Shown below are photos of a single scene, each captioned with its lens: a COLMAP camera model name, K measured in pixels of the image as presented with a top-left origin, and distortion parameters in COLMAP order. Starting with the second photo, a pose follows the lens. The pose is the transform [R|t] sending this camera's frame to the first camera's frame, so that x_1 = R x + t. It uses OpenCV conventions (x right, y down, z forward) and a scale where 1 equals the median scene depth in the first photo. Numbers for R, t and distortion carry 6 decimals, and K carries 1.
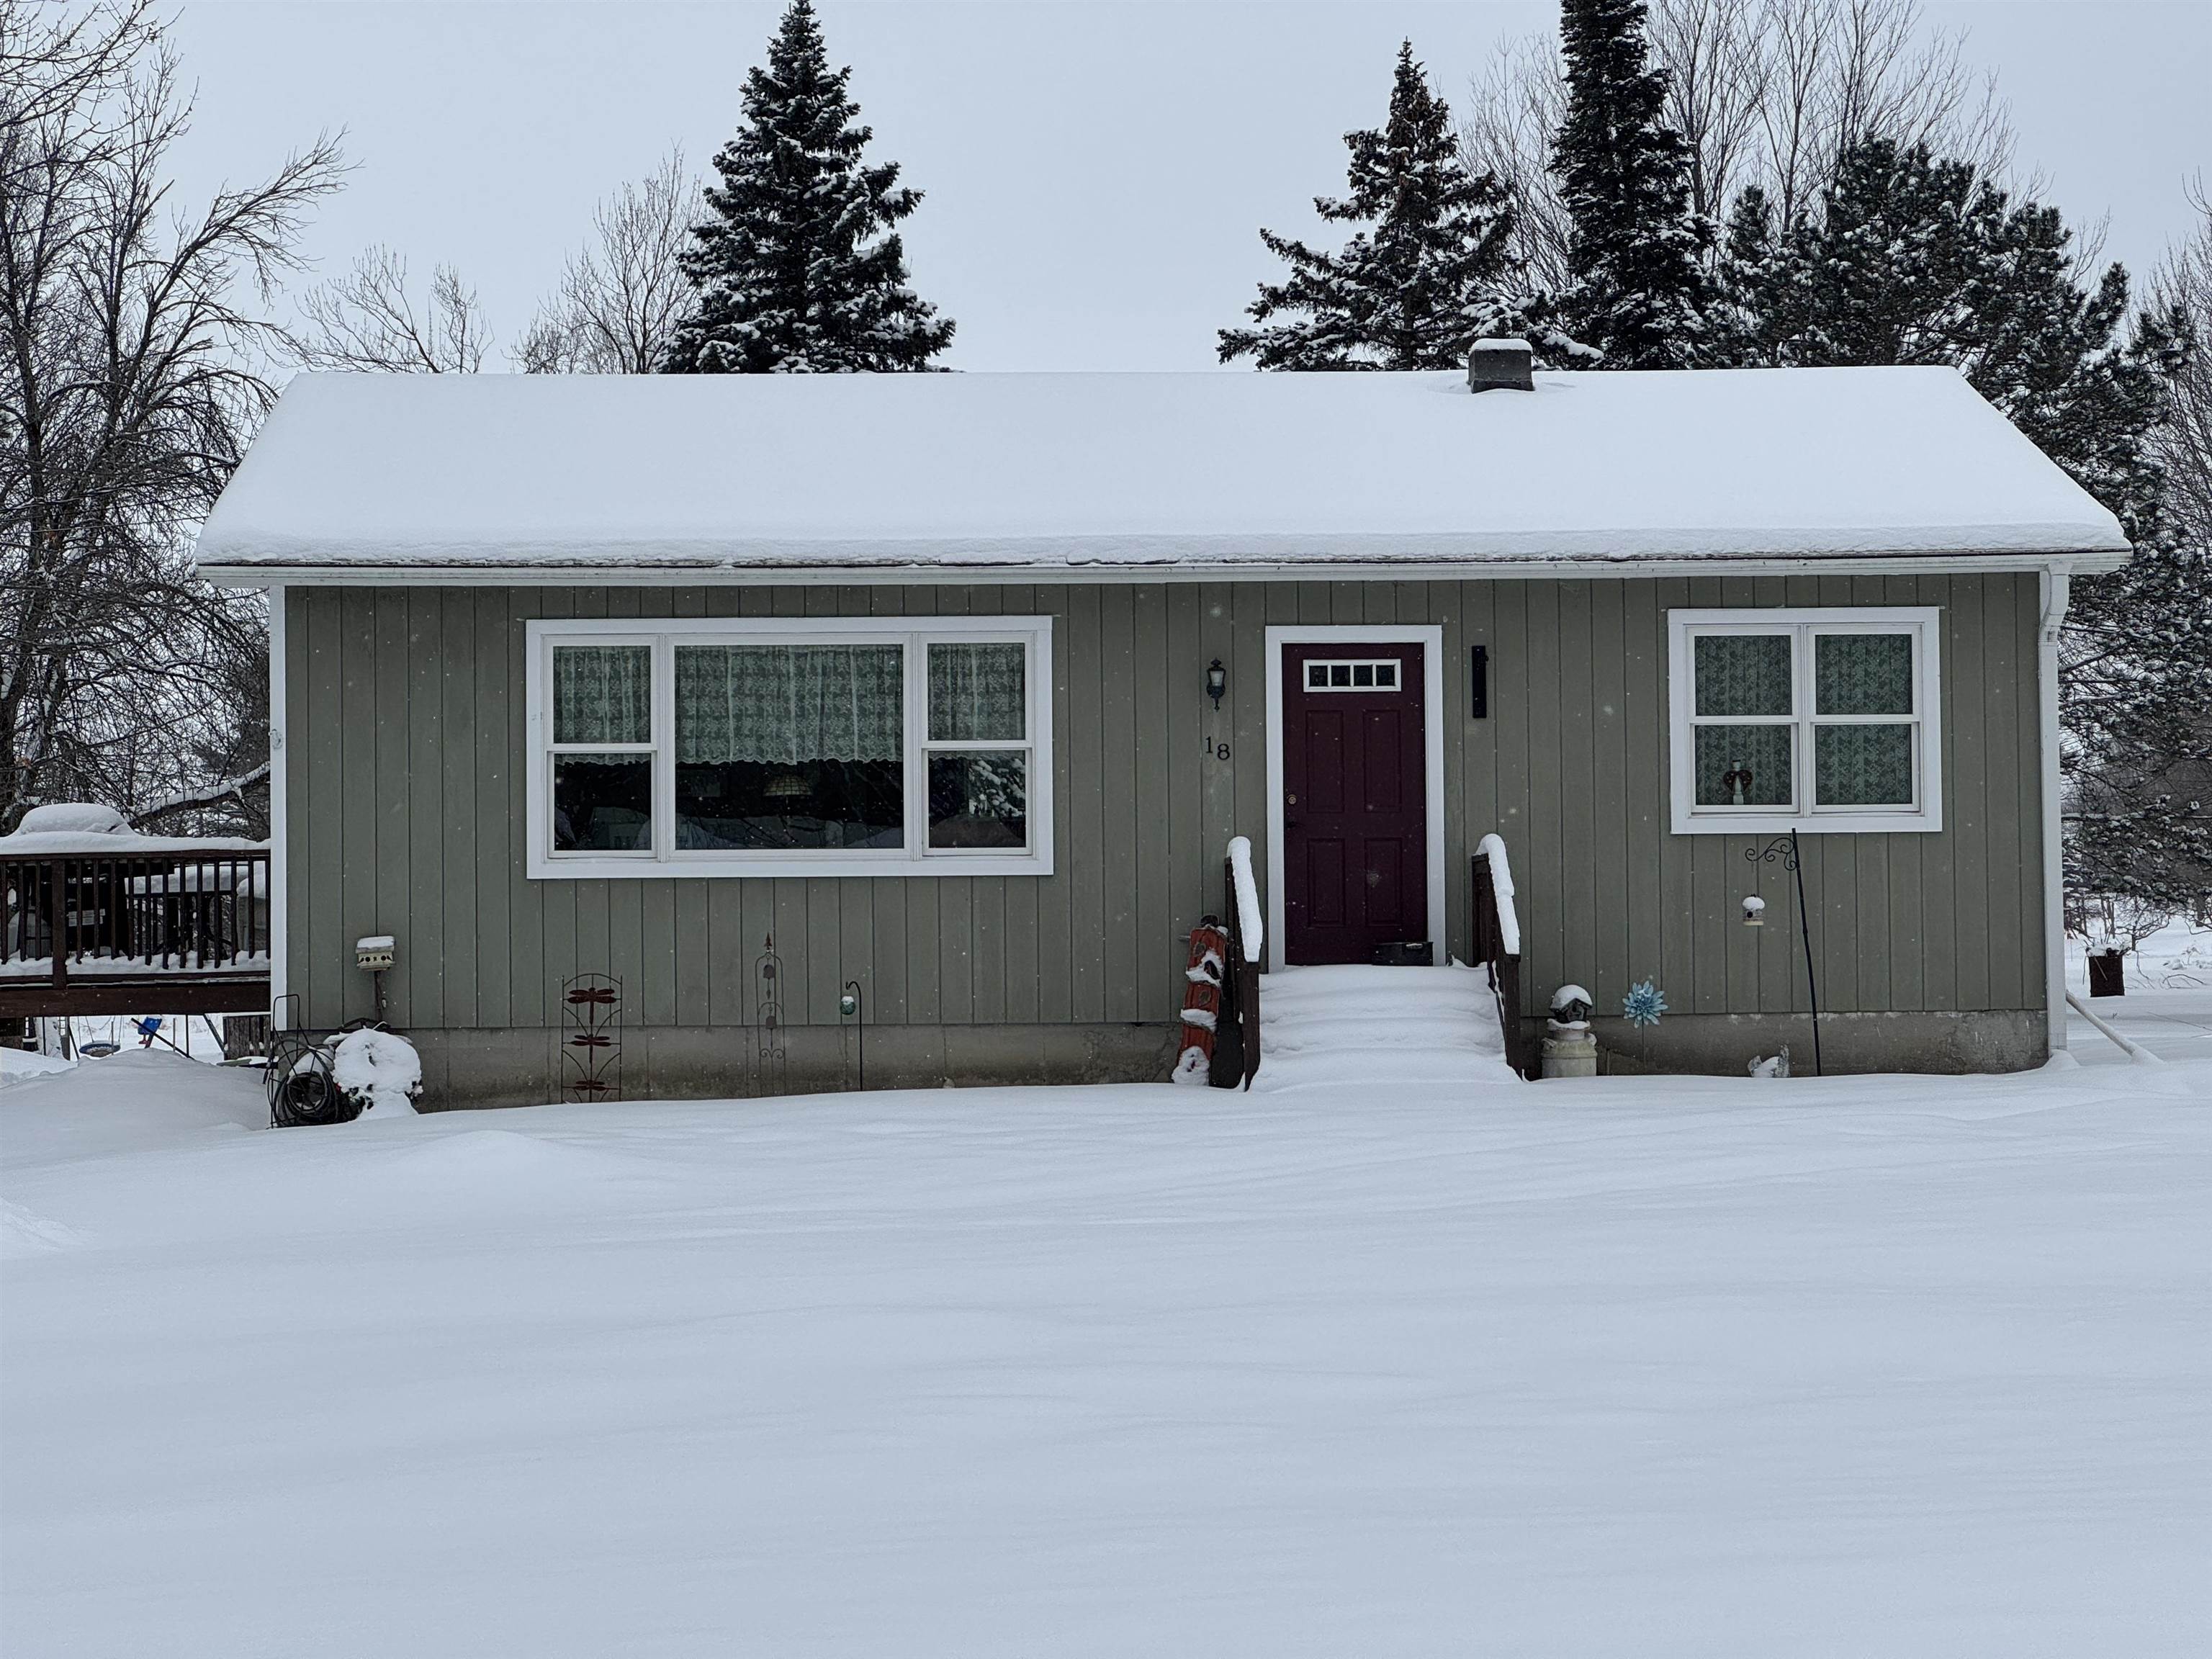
lens RADIAL K [[4893.6, 0, 1104.0], [0, 4893.6, 788.4], [0, 0, 1]] dist [0.182051, 0.000000]
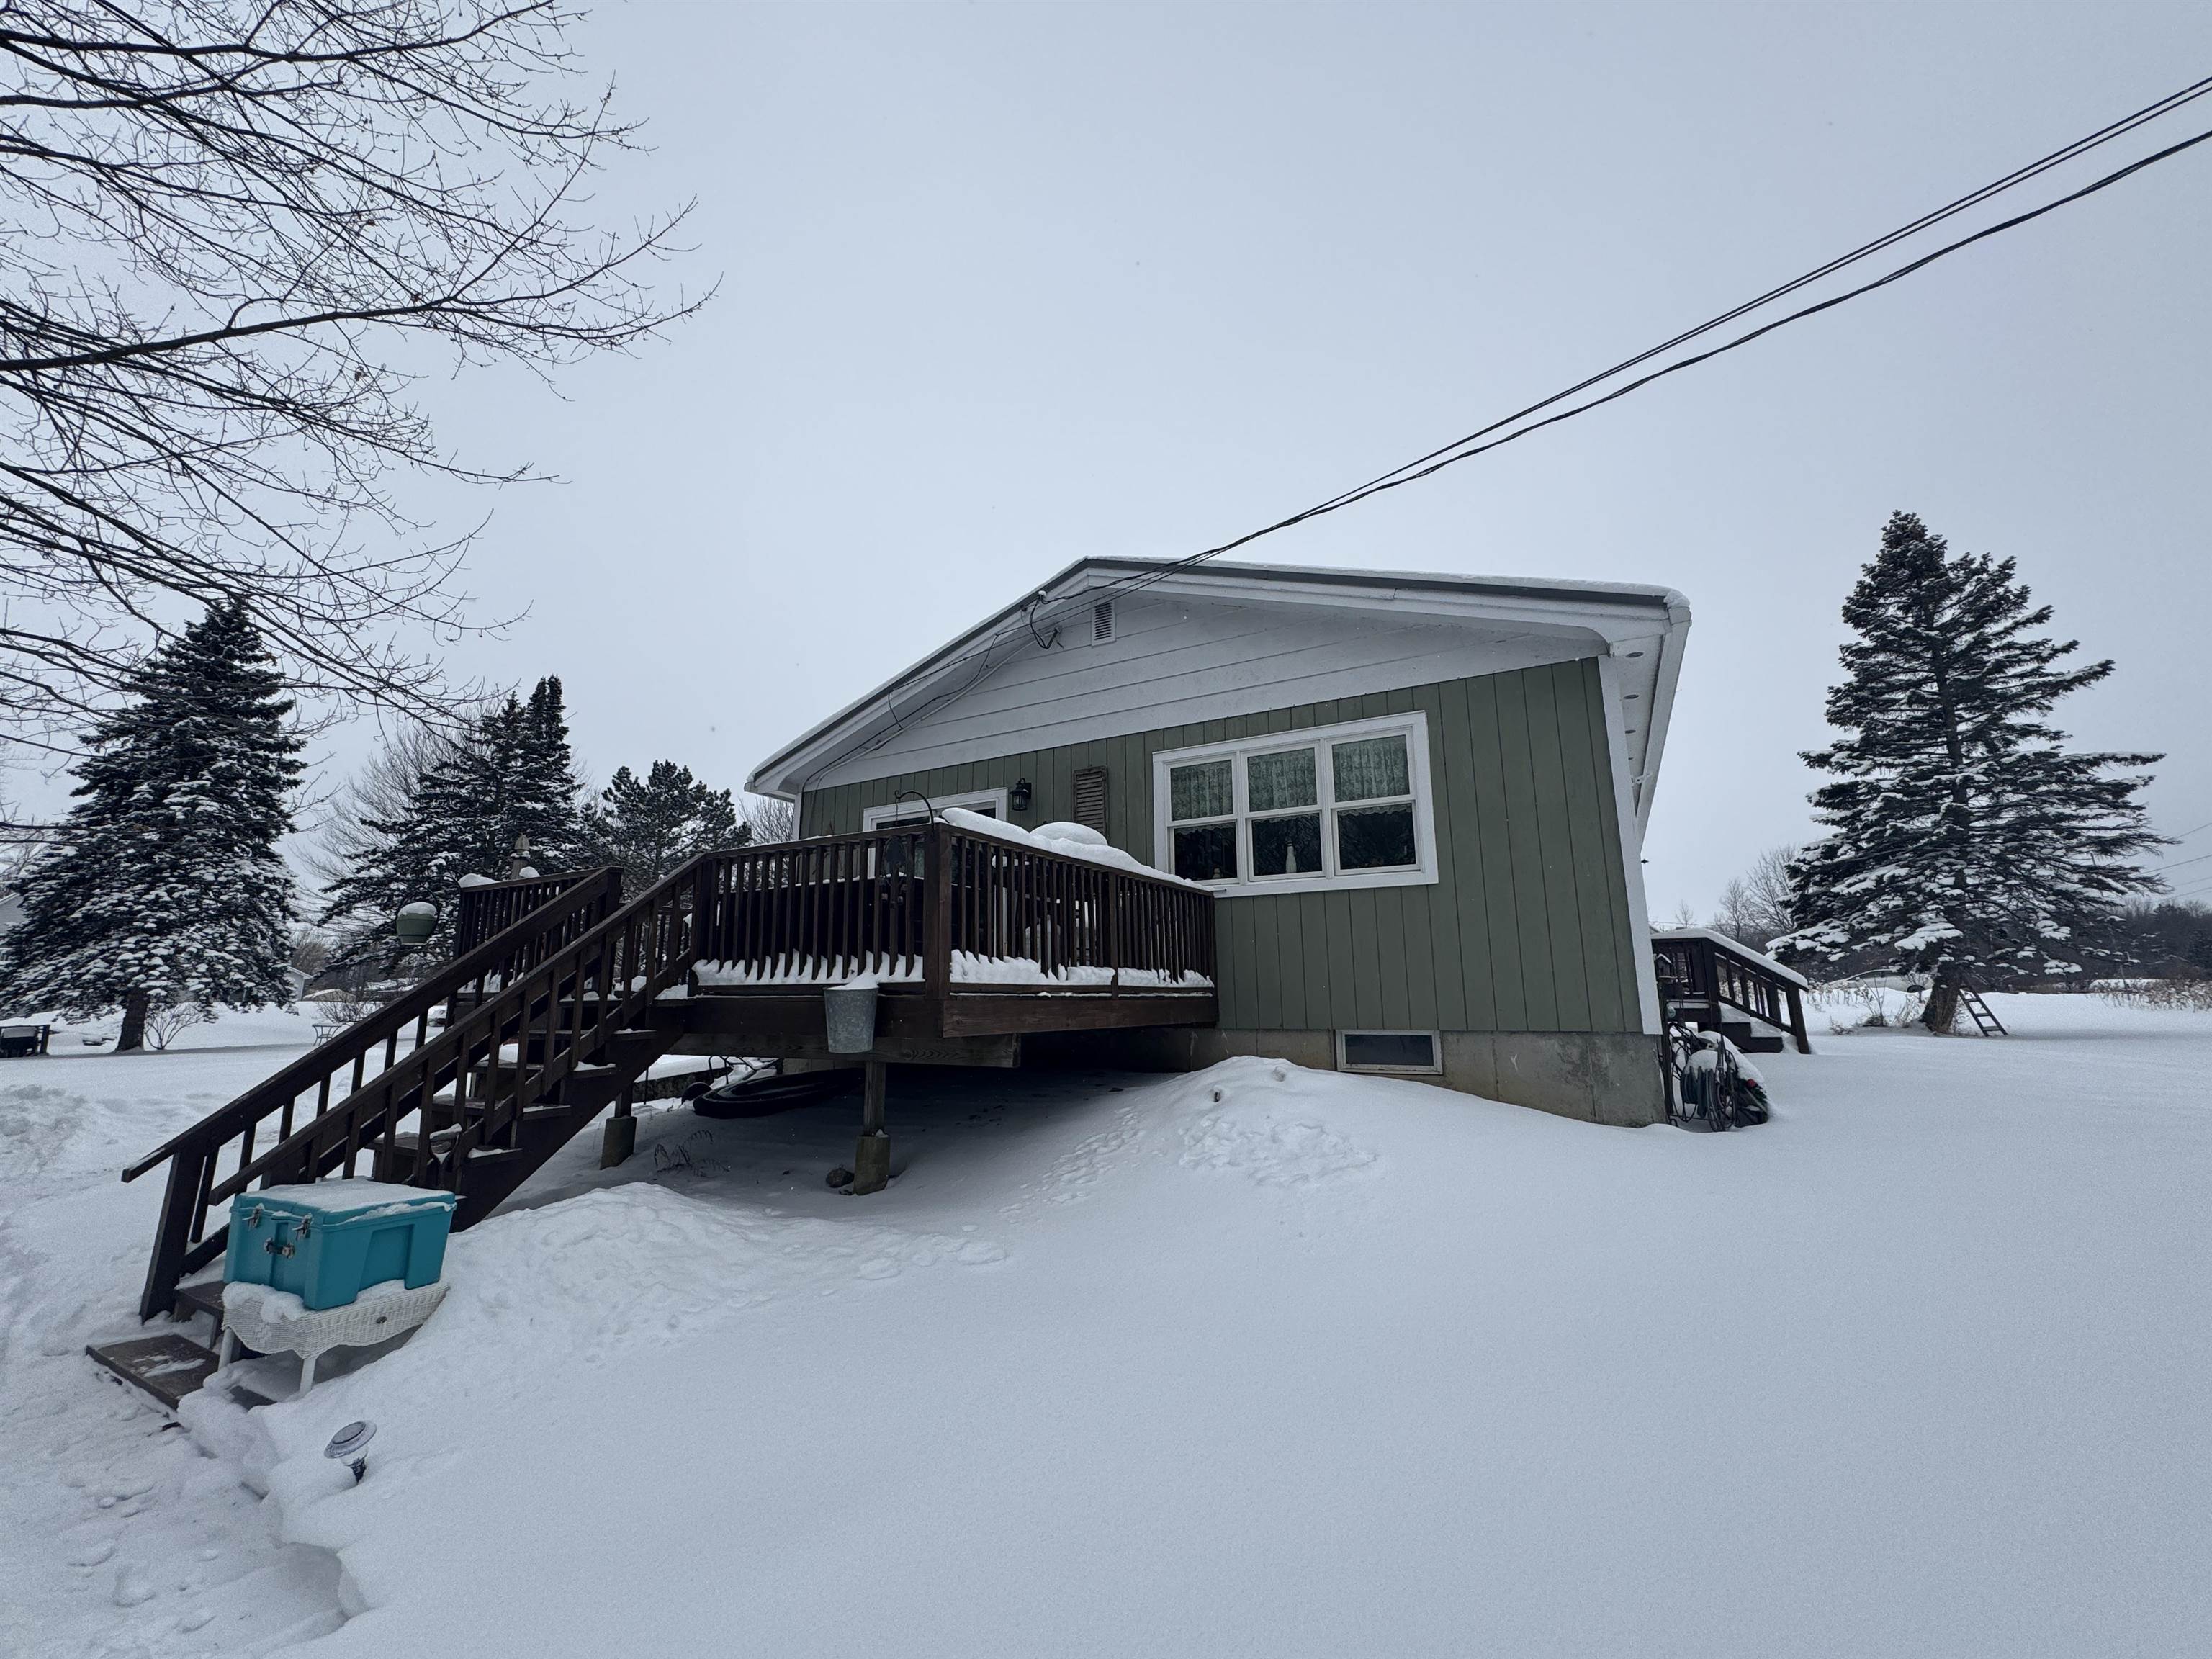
lens RADIAL K [[876.0, 0, 1109.0], [0, 876.0, 833.4], [0, 0, 1]] dist [-0.003710, 0.001250]
pose [[0.519497, 0.172593, 0.836860, -0.324904], [-0.029338, 0.982414, -0.184399, 0.031707], [-0.853969, 0.071242, 0.515424, 0.802741]]
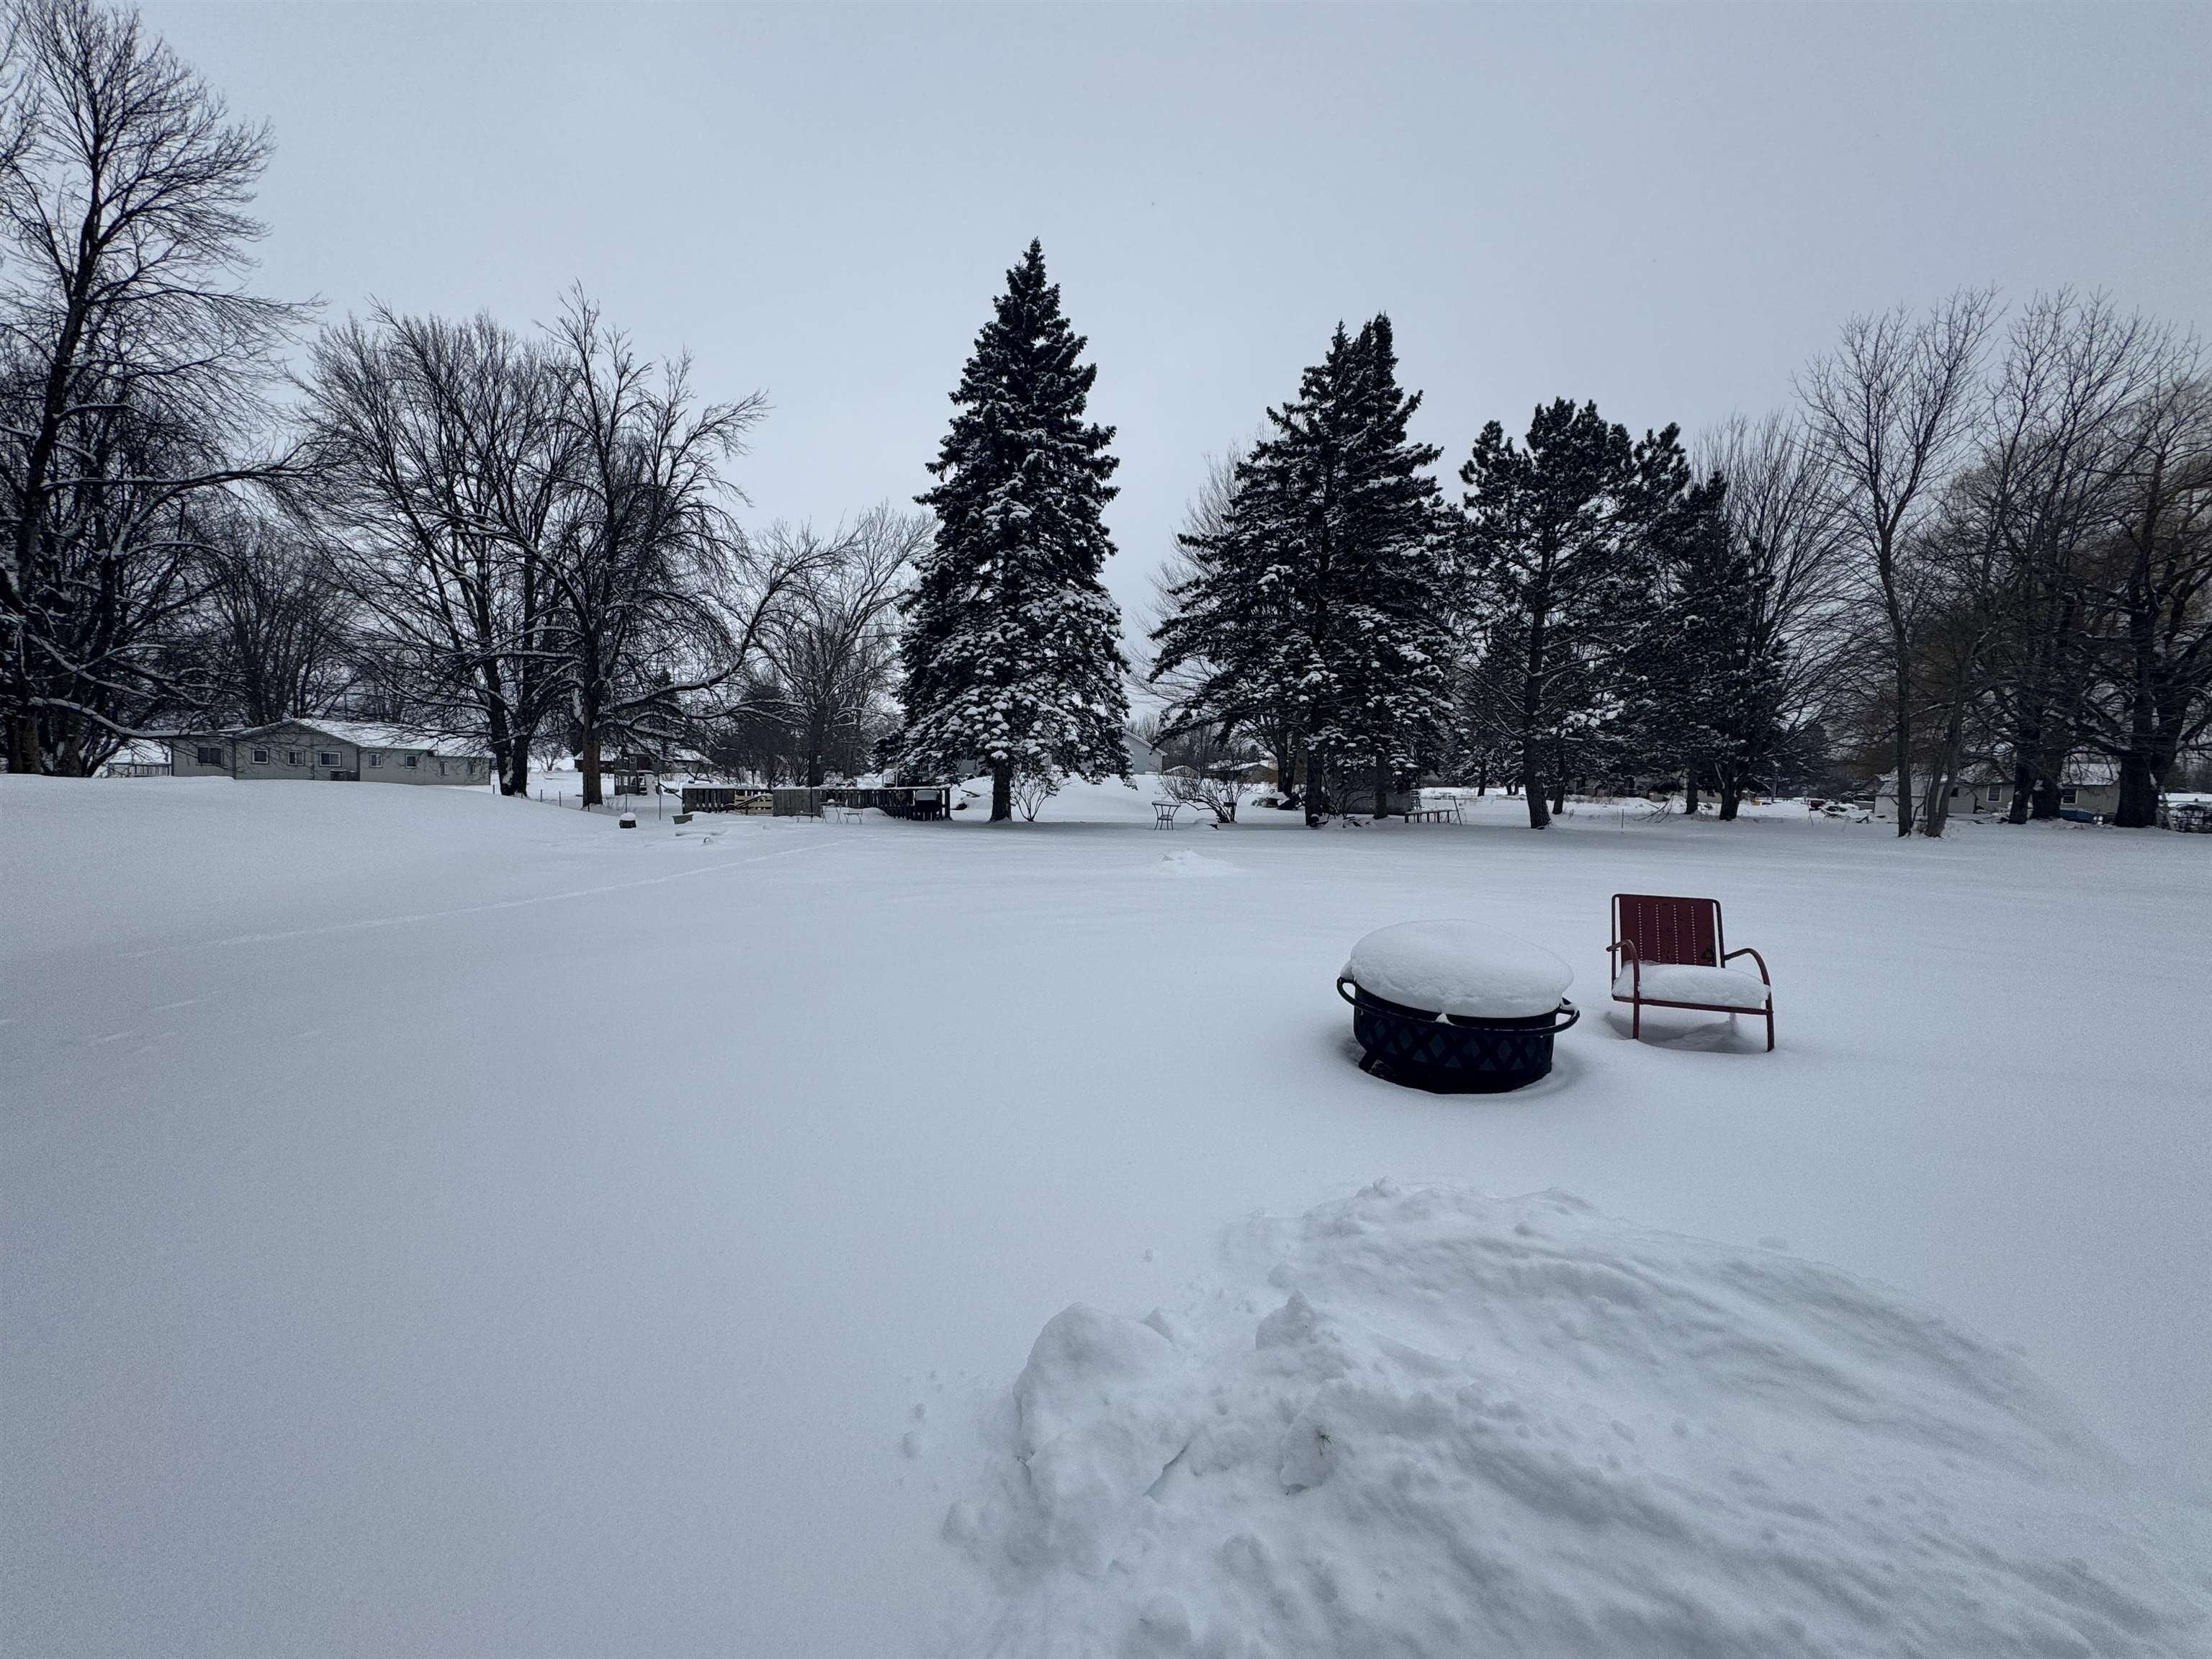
lens RADIAL K [[876.0, 0, 1100.1], [0, 876.0, 828.2], [0, 0, 1]] dist [-0.003710, 0.001250]
pose [[0.977459, 0.039276, 0.207441, -0.176883], [-0.058281, 0.994562, 0.086311, 0.043635], [-0.202923, -0.096455, 0.974432, 1.224111]]
